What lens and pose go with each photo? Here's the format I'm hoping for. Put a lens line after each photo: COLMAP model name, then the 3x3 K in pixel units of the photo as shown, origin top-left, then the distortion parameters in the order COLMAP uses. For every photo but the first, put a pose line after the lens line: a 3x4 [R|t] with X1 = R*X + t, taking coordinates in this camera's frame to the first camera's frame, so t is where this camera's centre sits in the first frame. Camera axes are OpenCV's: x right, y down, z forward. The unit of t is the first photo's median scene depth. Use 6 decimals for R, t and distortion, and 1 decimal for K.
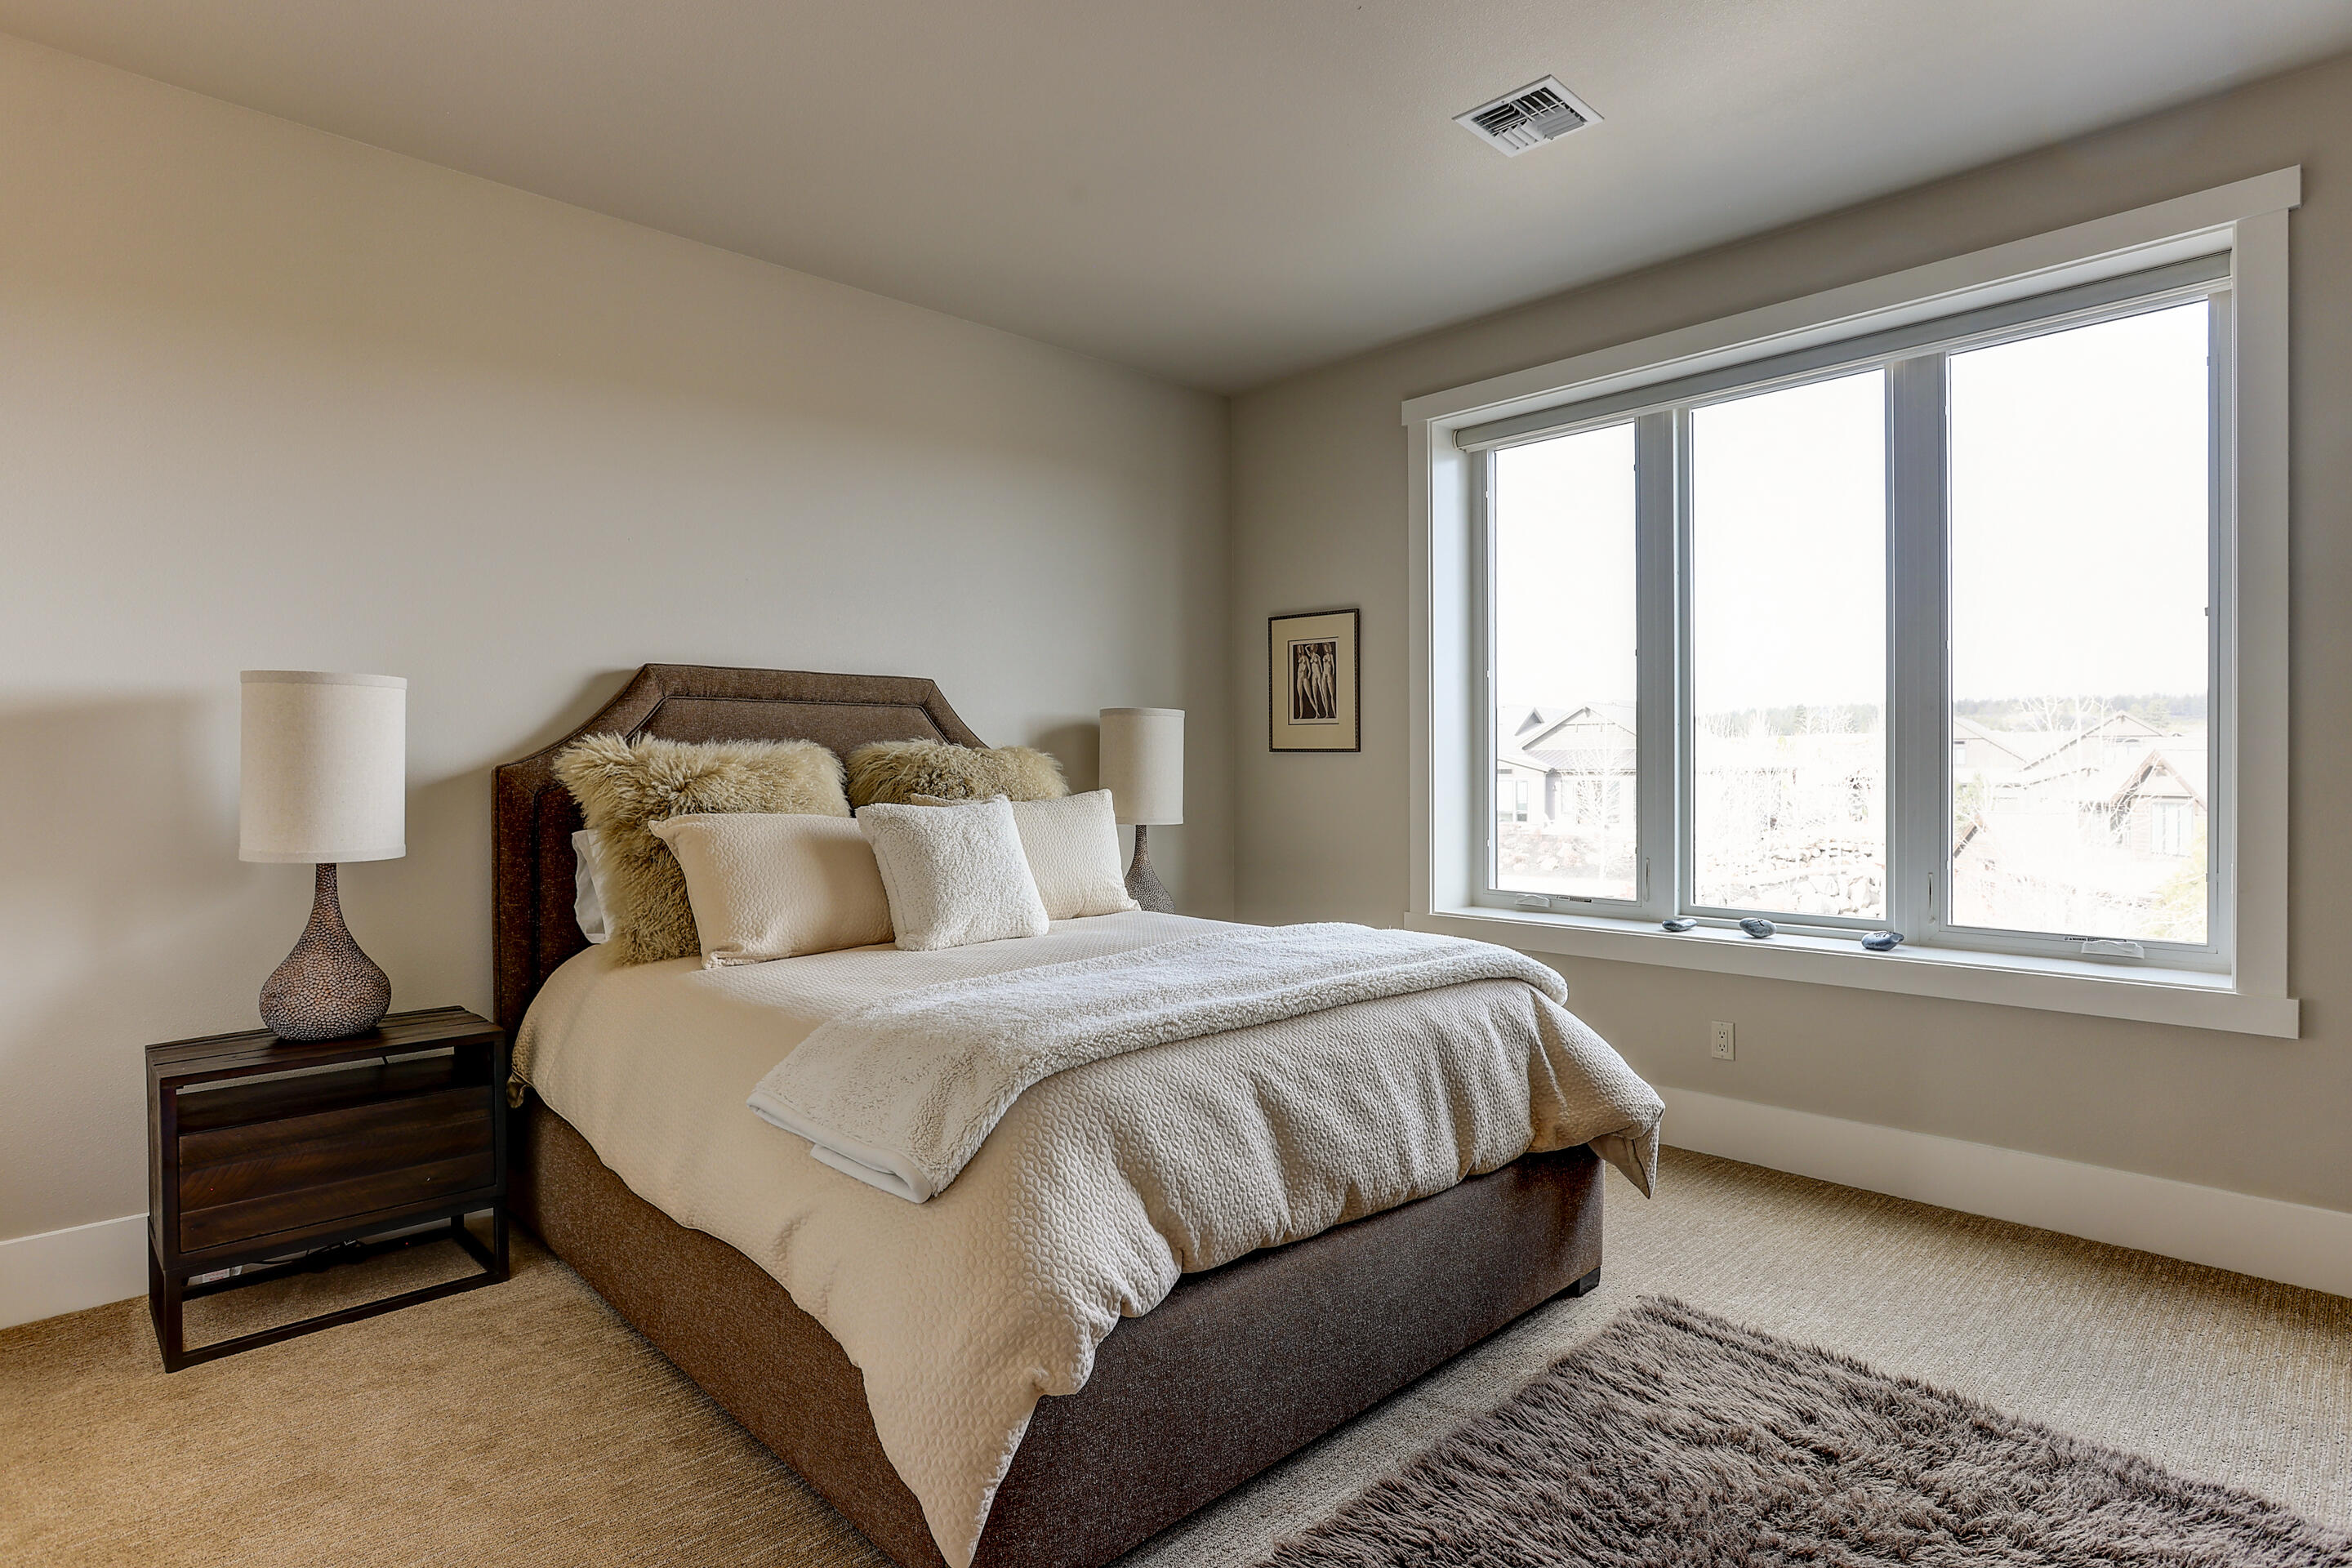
lens RADIAL K [[1206.7, 0, 1207.0], [0, 1206.7, 769.2], [0, 0, 1]] dist [-0.070604, 0.041339]
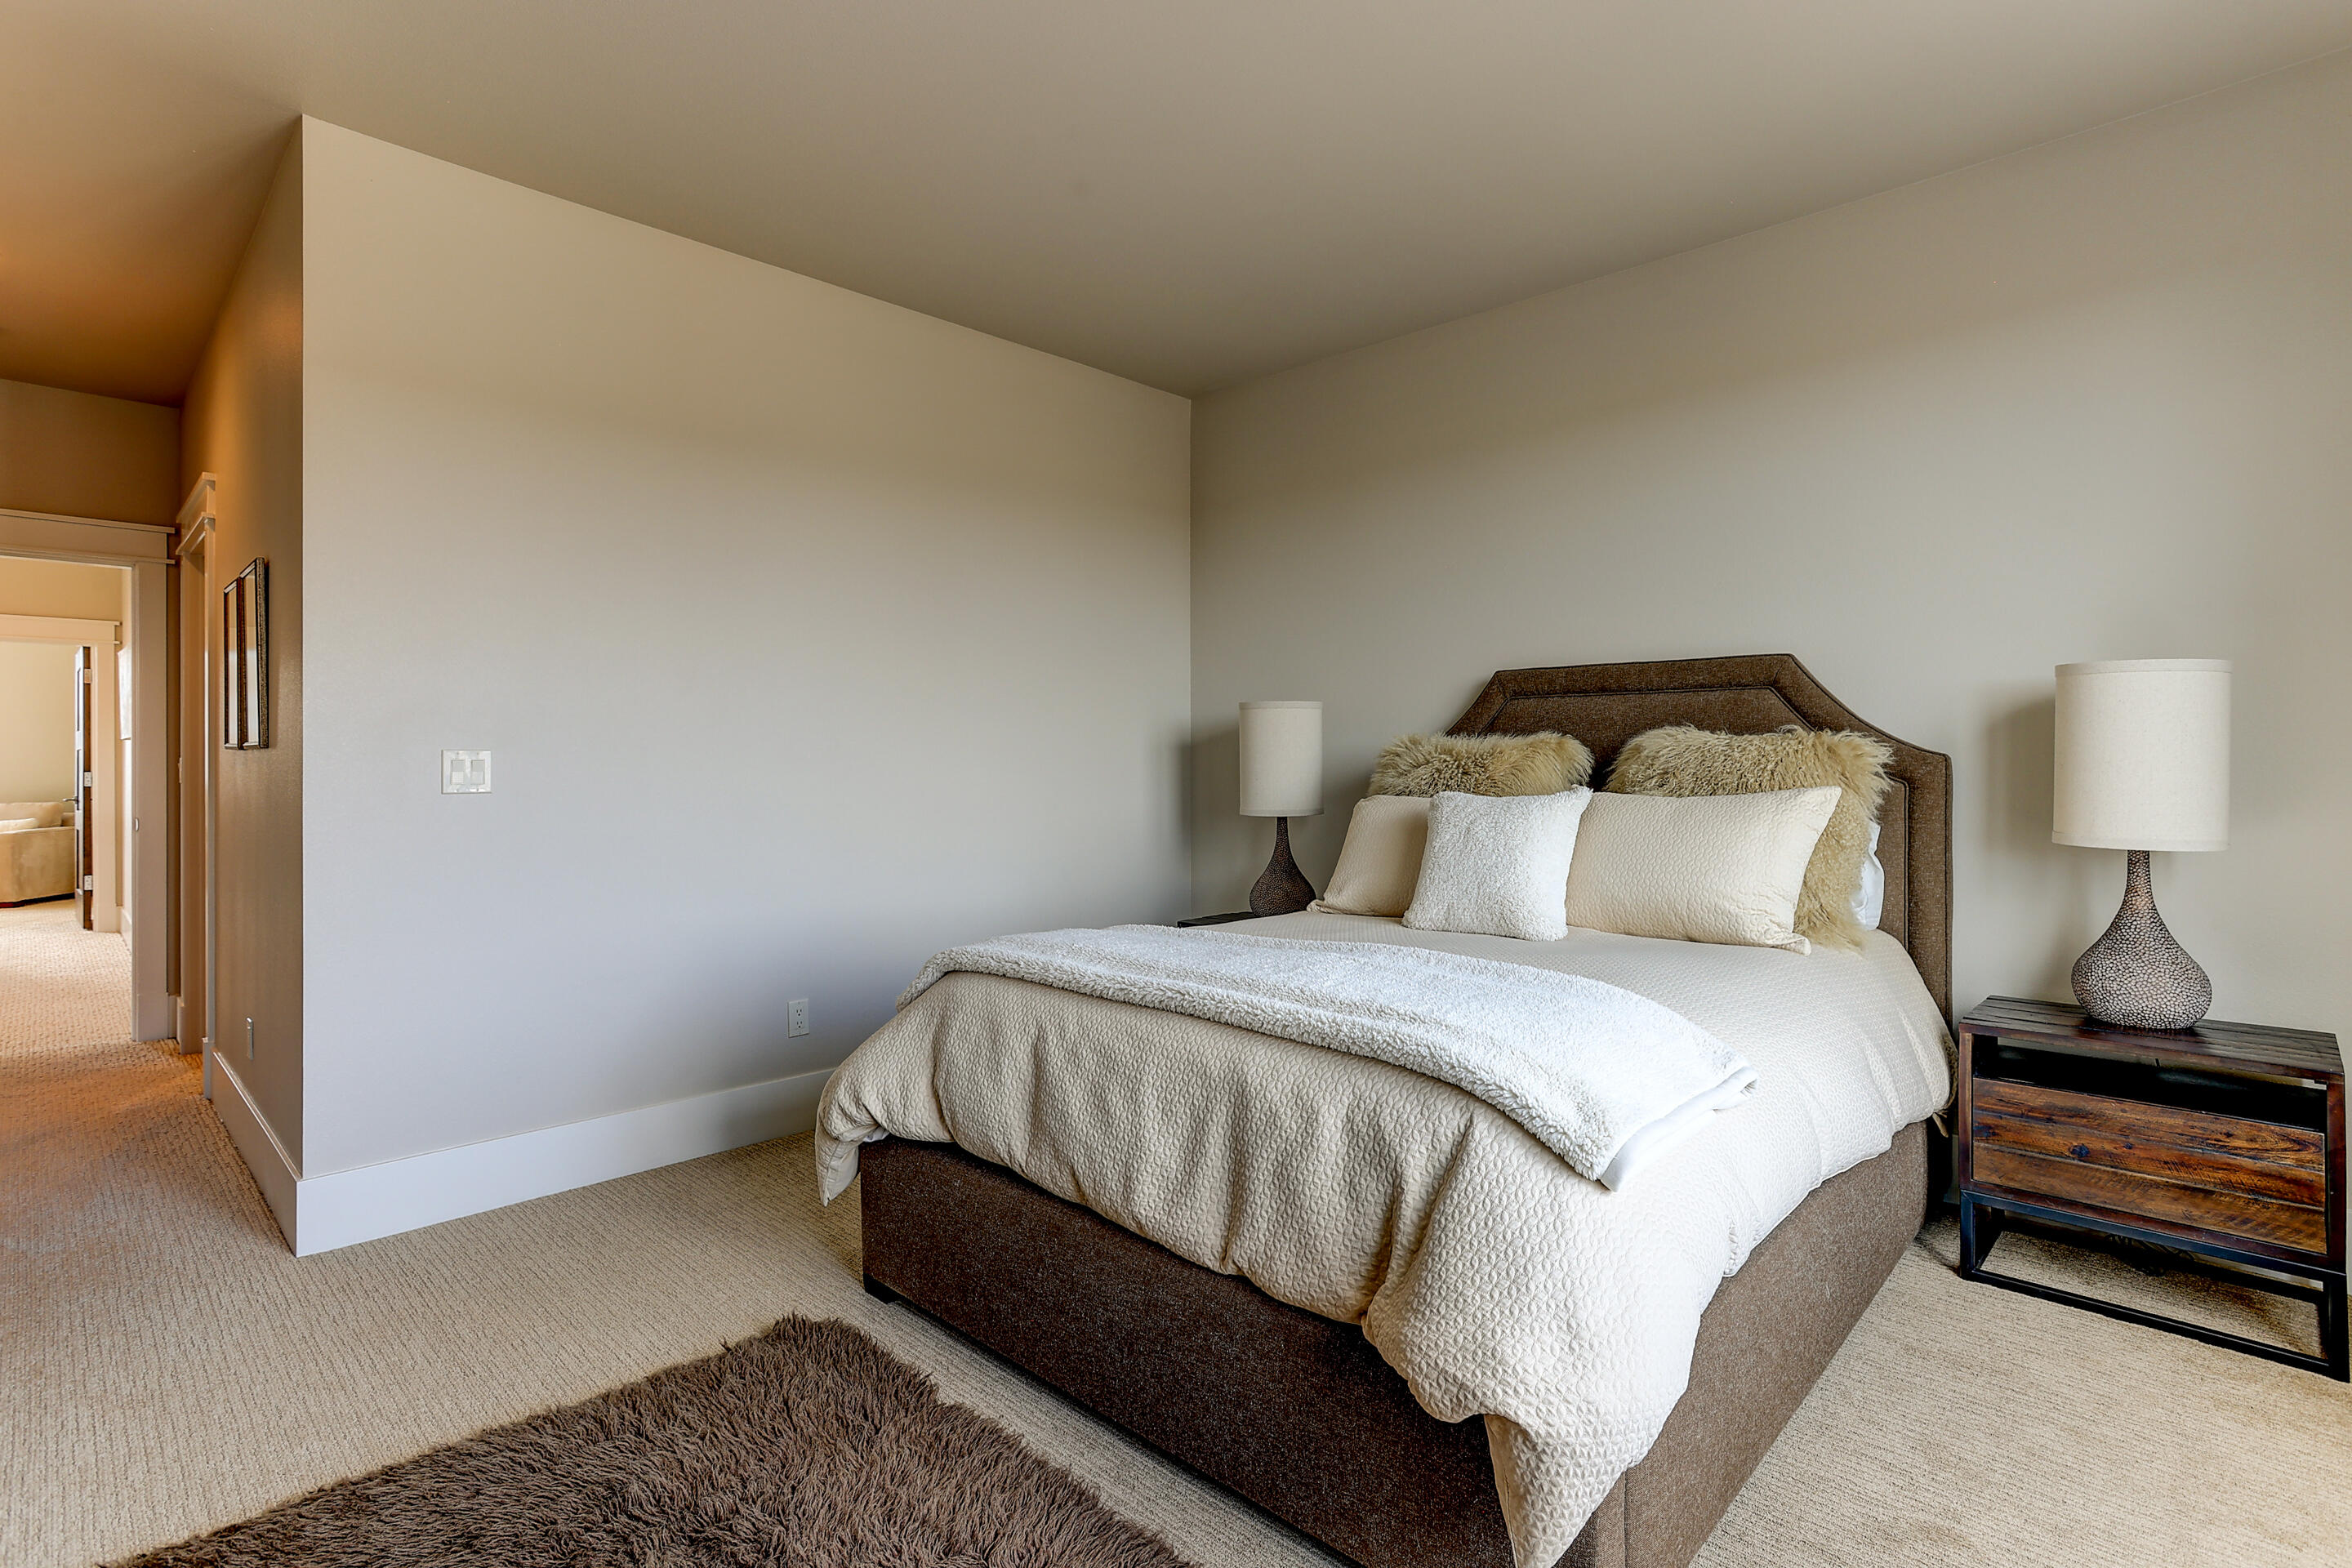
lens RADIAL K [[1148.4, 0, 1181.9], [0, 1148.4, 773.9], [0, 0, 1]] dist [-0.048742, 0.026923]
pose [[0.021035, 0.013380, -0.999689, 0.870615], [0.003558, 0.999903, 0.013458, -0.002828], [0.999772, -0.003840, 0.020985, 0.853614]]
